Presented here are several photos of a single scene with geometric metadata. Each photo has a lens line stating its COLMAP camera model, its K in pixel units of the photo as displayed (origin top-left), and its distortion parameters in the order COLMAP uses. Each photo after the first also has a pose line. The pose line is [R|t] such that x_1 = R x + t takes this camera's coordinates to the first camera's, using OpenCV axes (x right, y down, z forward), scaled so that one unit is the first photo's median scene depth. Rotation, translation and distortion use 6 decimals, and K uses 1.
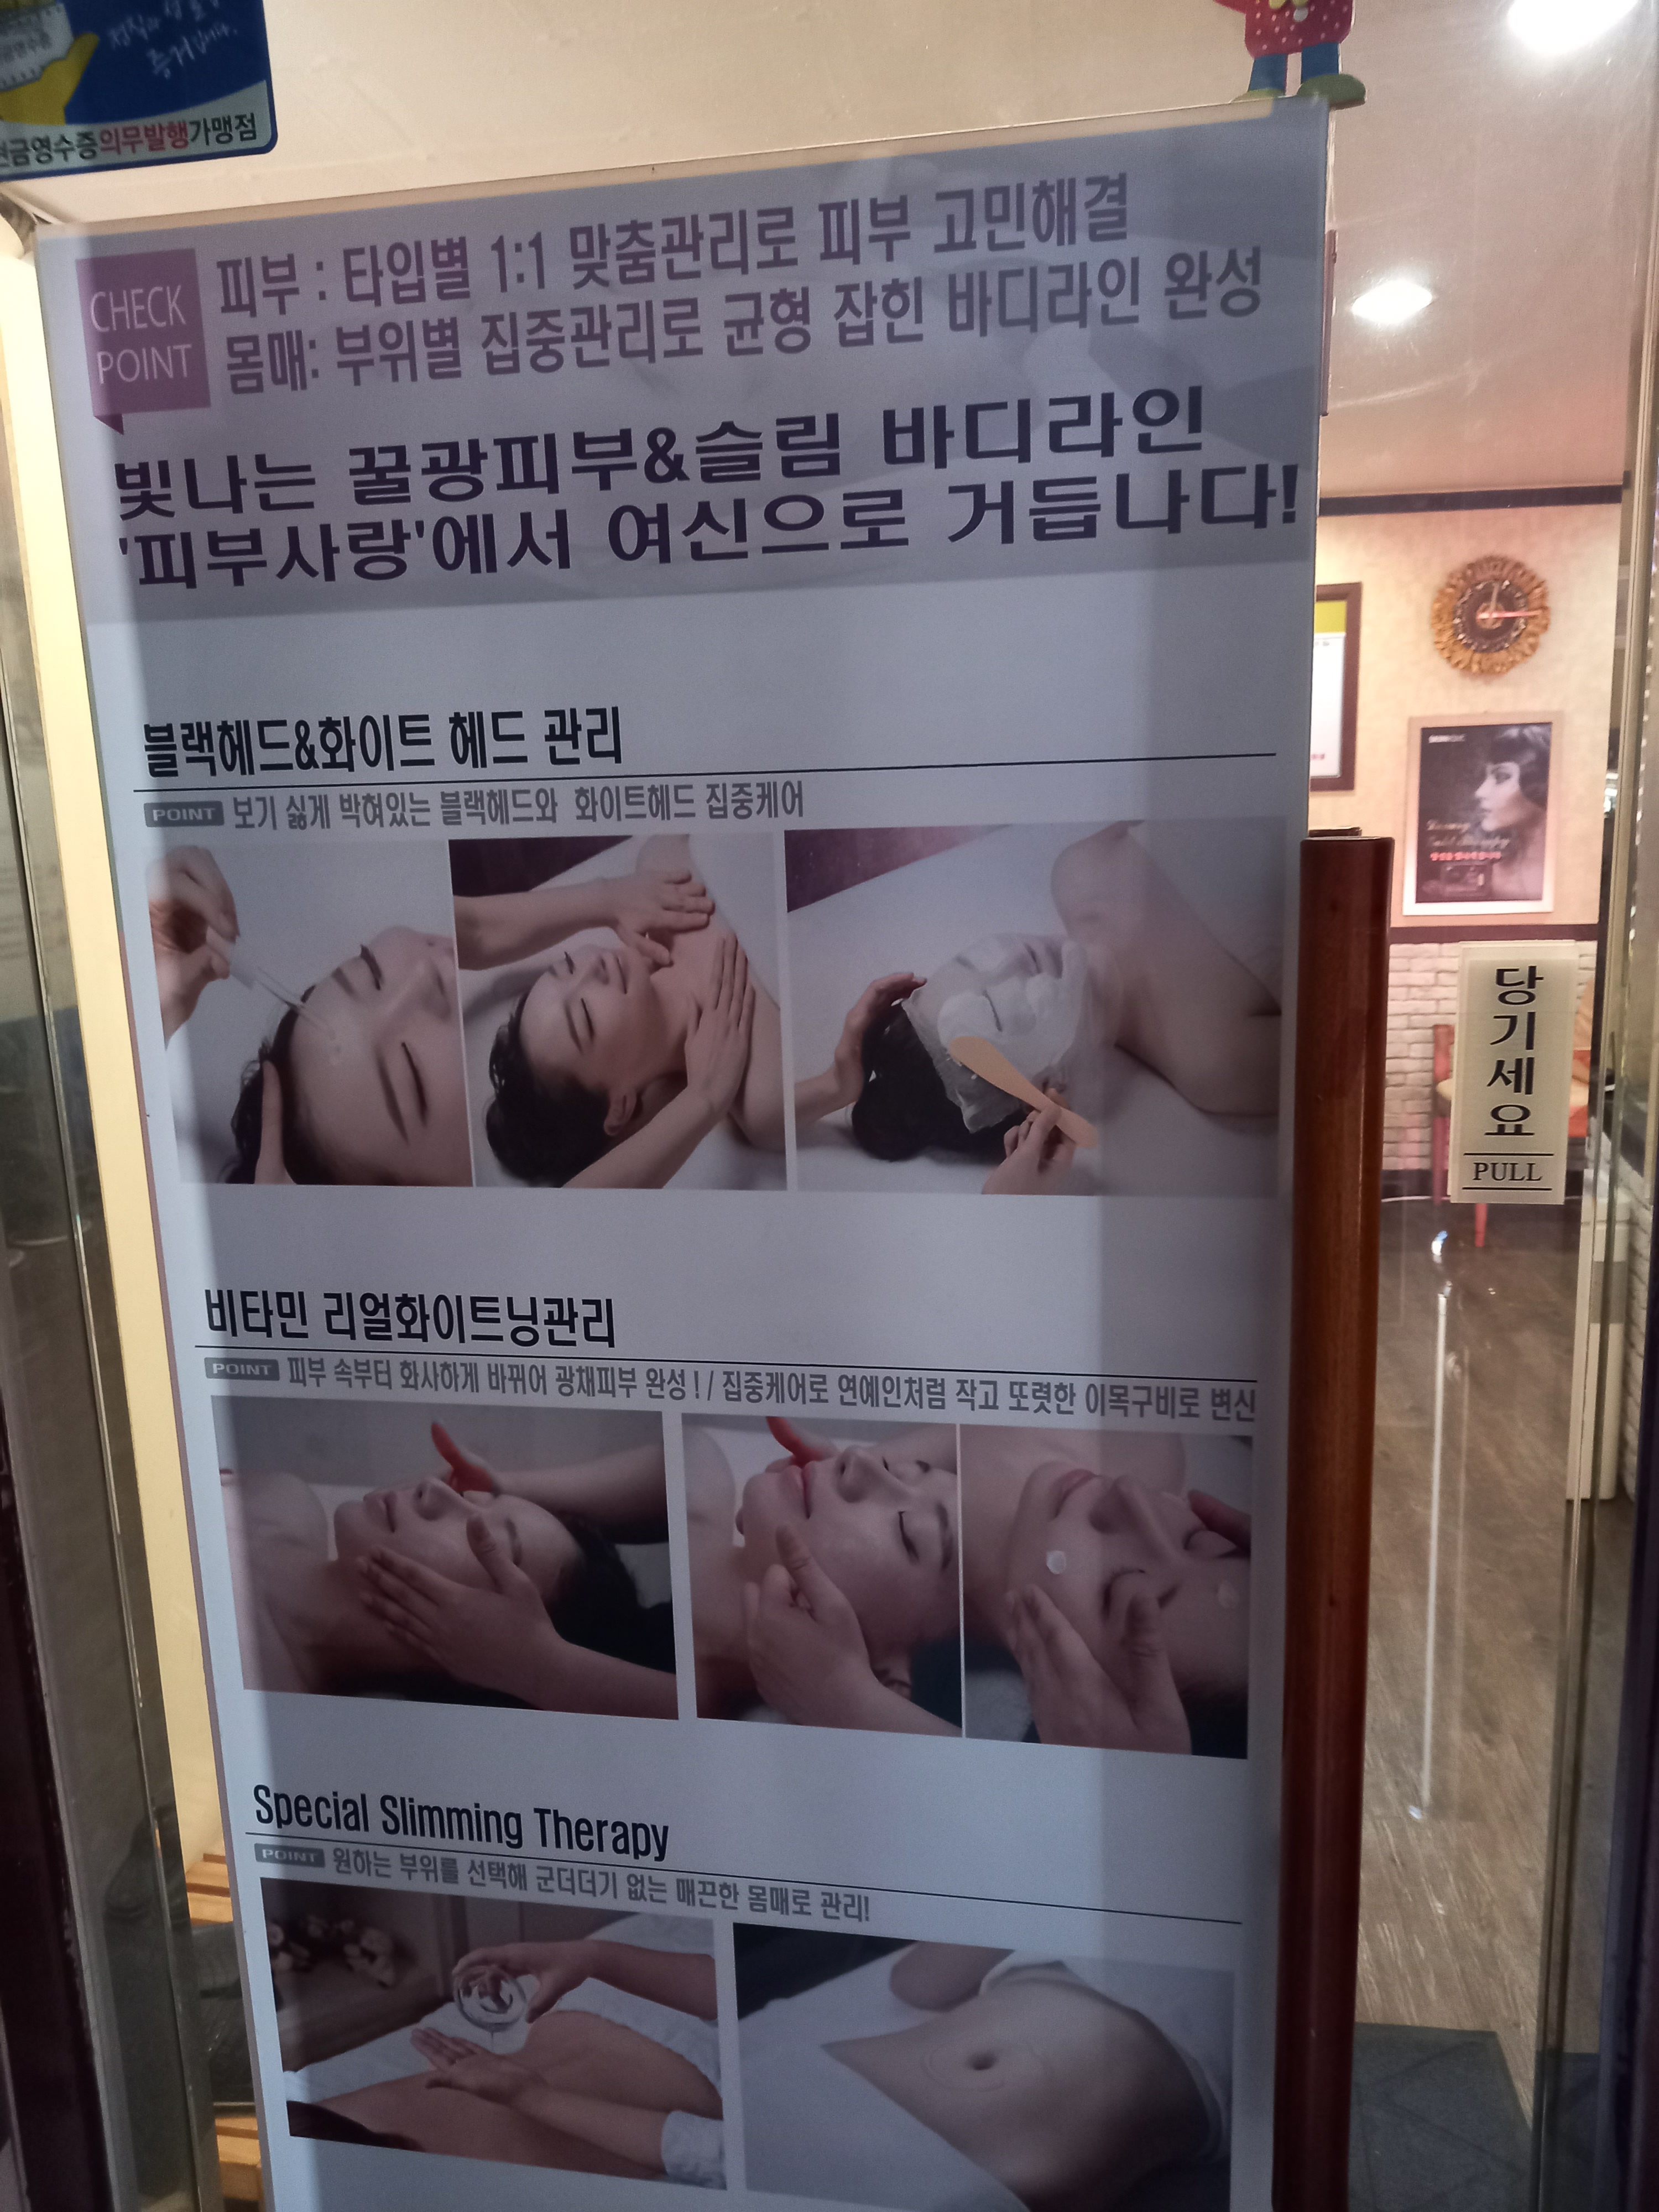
lens RADIAL K [[1659.7, 0, 839.6], [0, 1659.7, 1101.7], [0, 0, 1]] dist [0.040727, -0.041182]
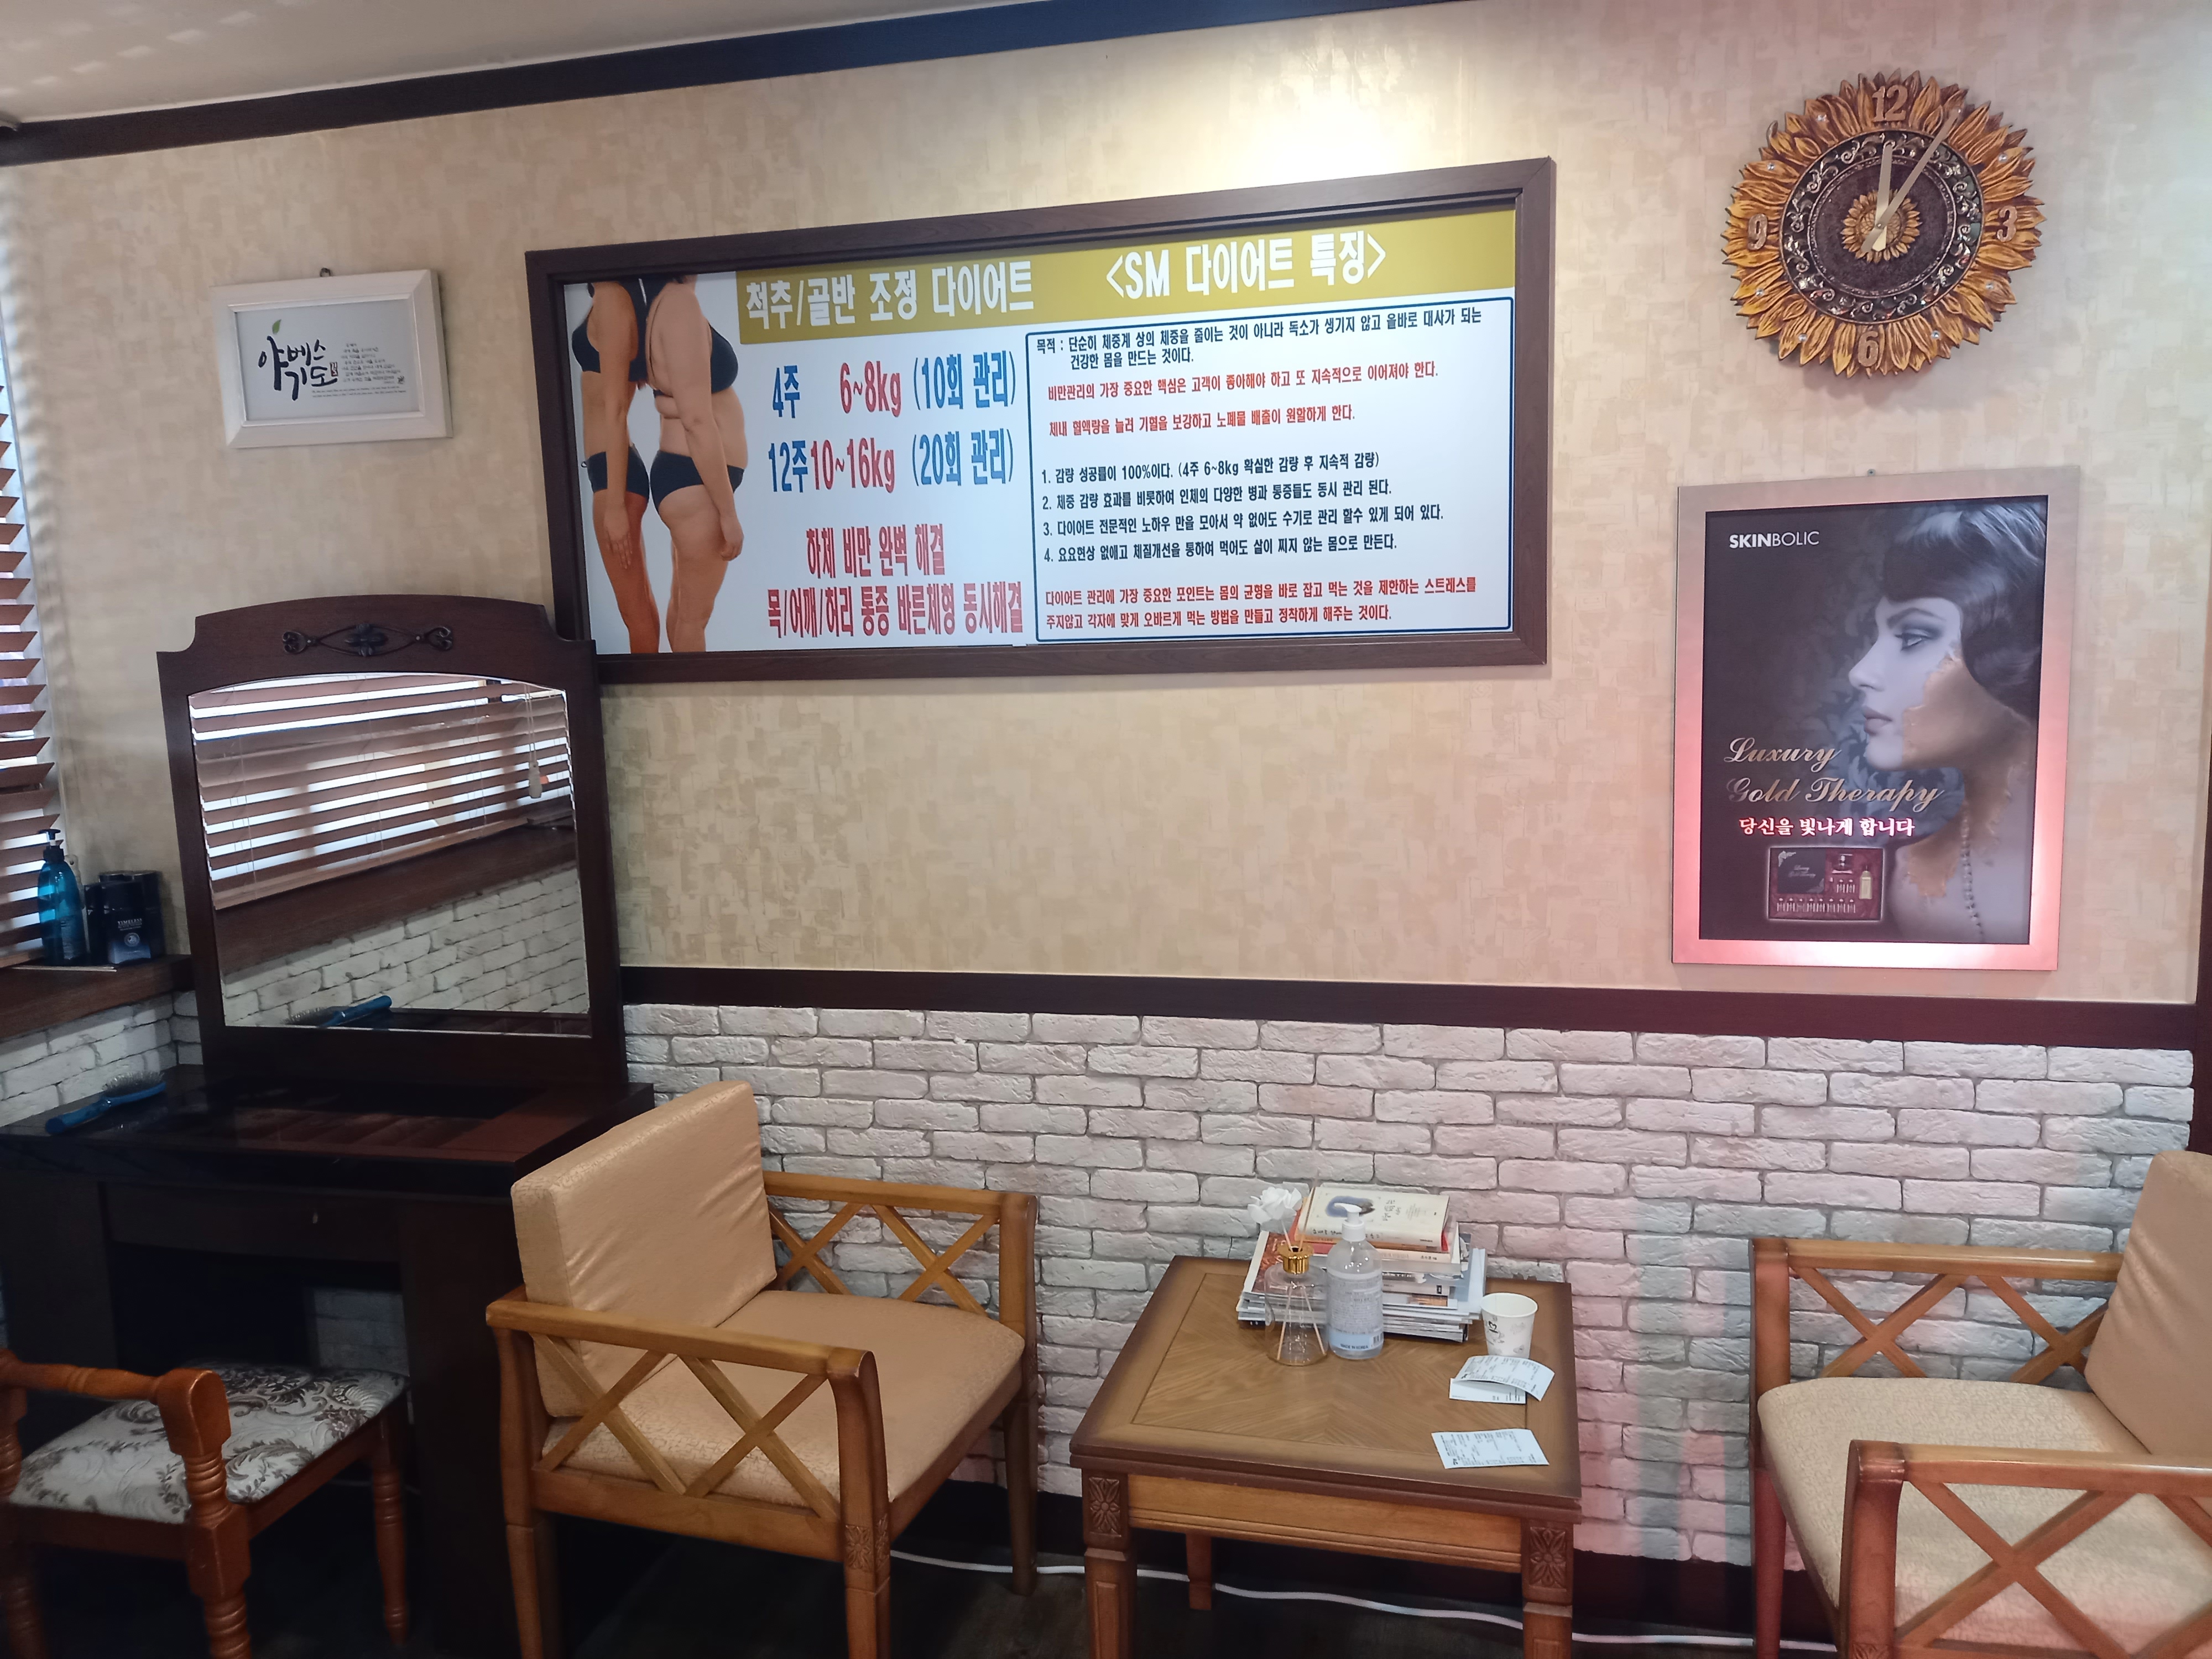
lens RADIAL K [[1659.7, 0, 1100.1], [0, 1659.7, 833.1], [0, 0, 1]] dist [0.040727, -0.041182]
pose [[0.994499, 0.016912, -0.103369, 0.245898], [-0.023517, 0.997735, -0.063022, -0.118036], [0.102069, 0.065106, 0.992644, 0.589975]]
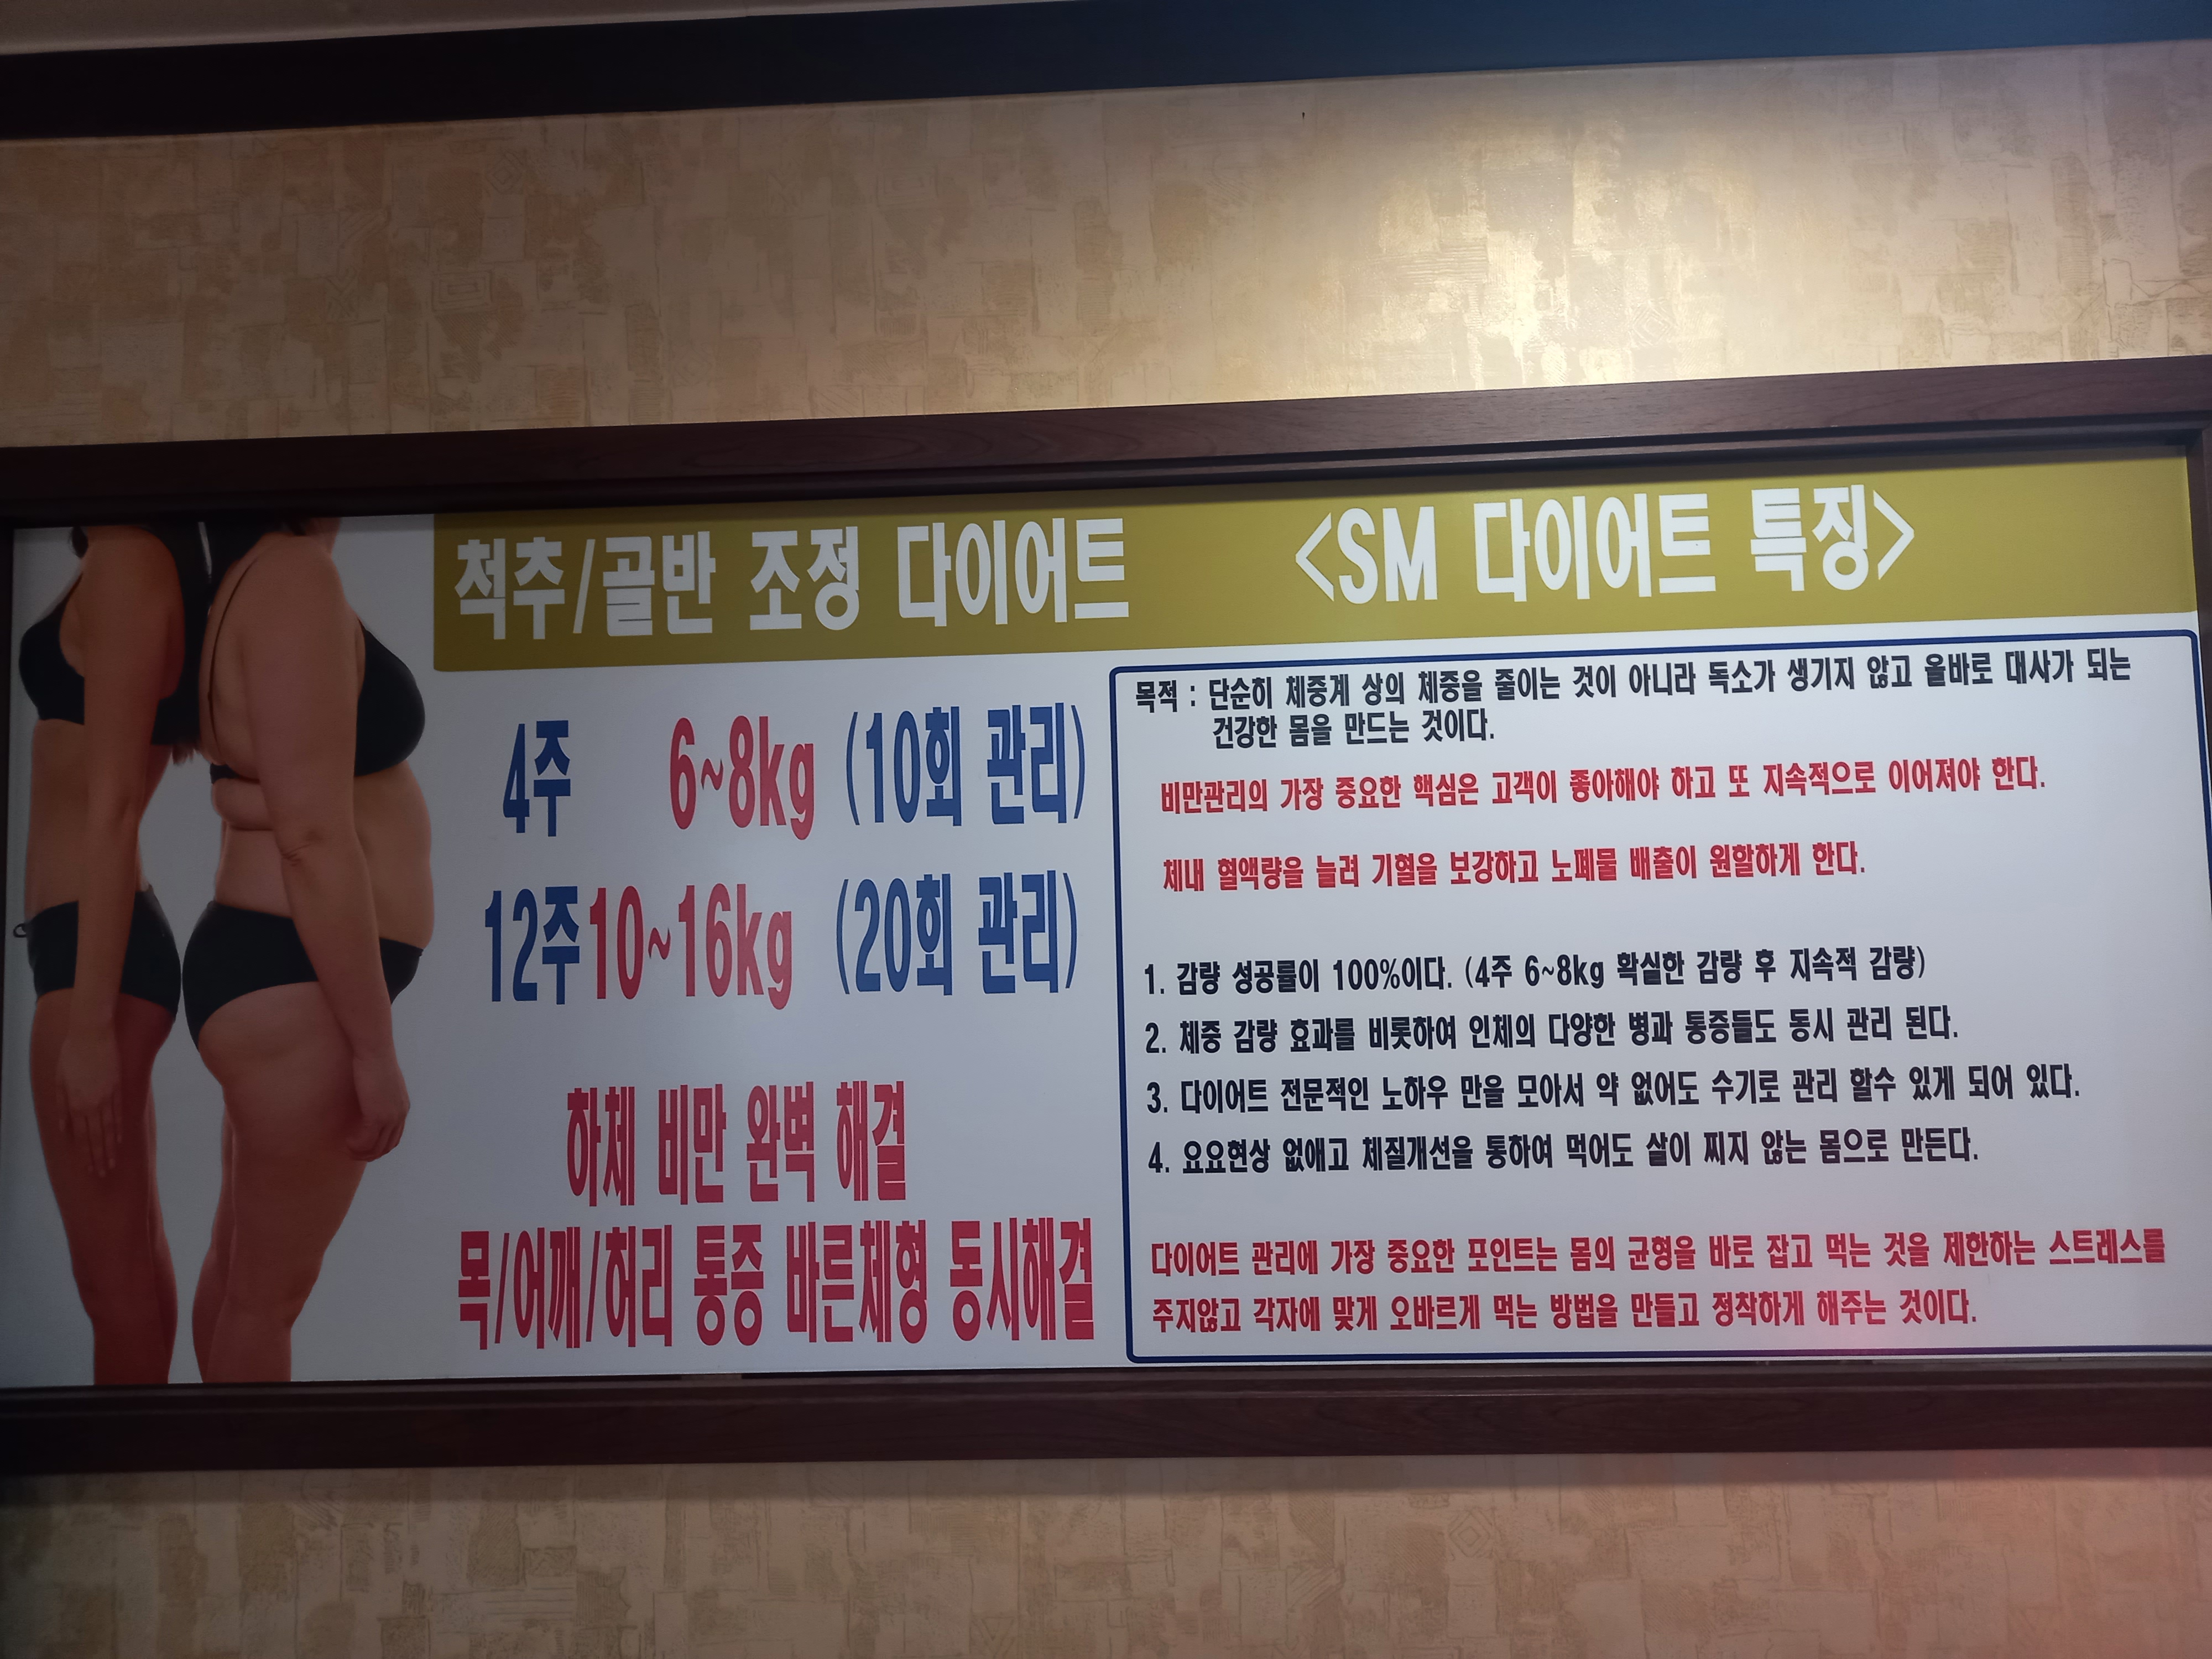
lens RADIAL K [[1659.7, 0, 1113.0], [0, 1659.7, 818.0], [0, 0, 1]] dist [0.040727, -0.041182]
pose [[0.995660, 0.014300, 0.091959, 0.161309], [0.012386, 0.958974, -0.283224, -0.203388], [-0.092236, 0.283134, 0.954635, 0.830979]]
